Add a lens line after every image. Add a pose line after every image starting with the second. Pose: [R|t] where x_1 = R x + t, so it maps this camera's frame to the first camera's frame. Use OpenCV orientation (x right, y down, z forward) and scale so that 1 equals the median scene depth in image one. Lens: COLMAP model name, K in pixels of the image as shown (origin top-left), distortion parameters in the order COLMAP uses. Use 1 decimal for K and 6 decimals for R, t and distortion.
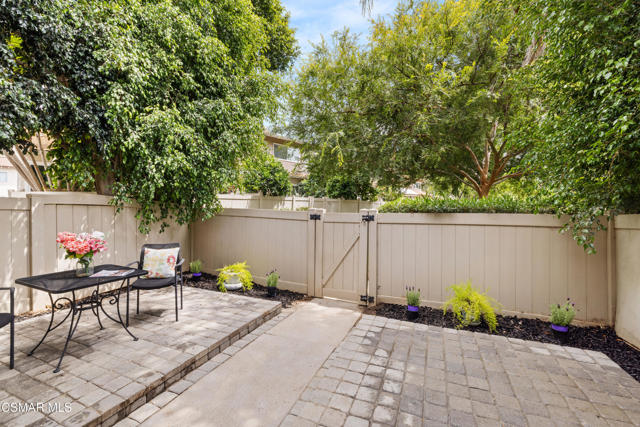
lens RADIAL K [[270.0, 0, 322.4], [0, 270.0, 211.7], [0, 0, 1]] dist [-0.001591, 0.000147]
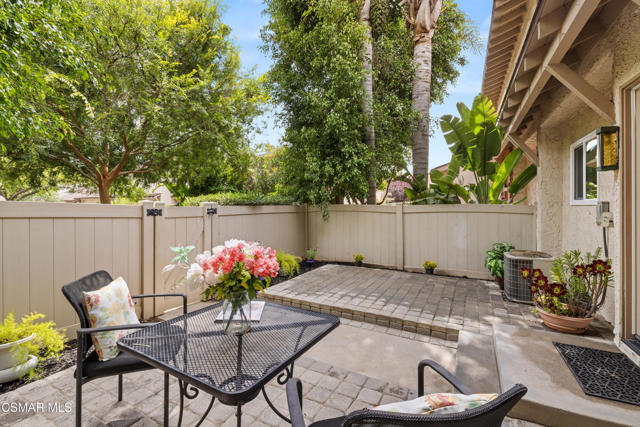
lens RADIAL K [[283.8, 0, 331.2], [0, 283.8, 203.5], [0, 0, 1]] dist [0.000980, 0.000267]
pose [[0.060349, 0.002188, 0.998175, -1.216708], [0.004613, 0.999986, -0.002471, 0.000082], [-0.998167, 0.004754, 0.060338, 0.697303]]
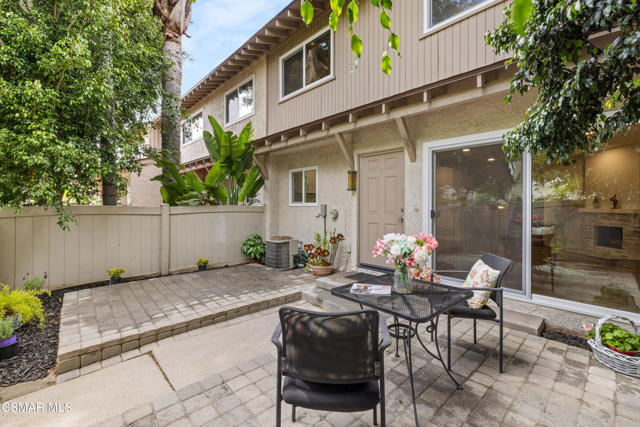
lens RADIAL K [[270.0, 0, 320.0], [0, 270.0, 204.3], [0, 0, 1]] dist [-0.001591, 0.000147]
pose [[-0.915162, -0.003398, 0.403072, -0.837030], [-0.004050, 0.999992, -0.000766, -0.005131], [-0.403066, -0.002334, -0.915168, 1.568467]]
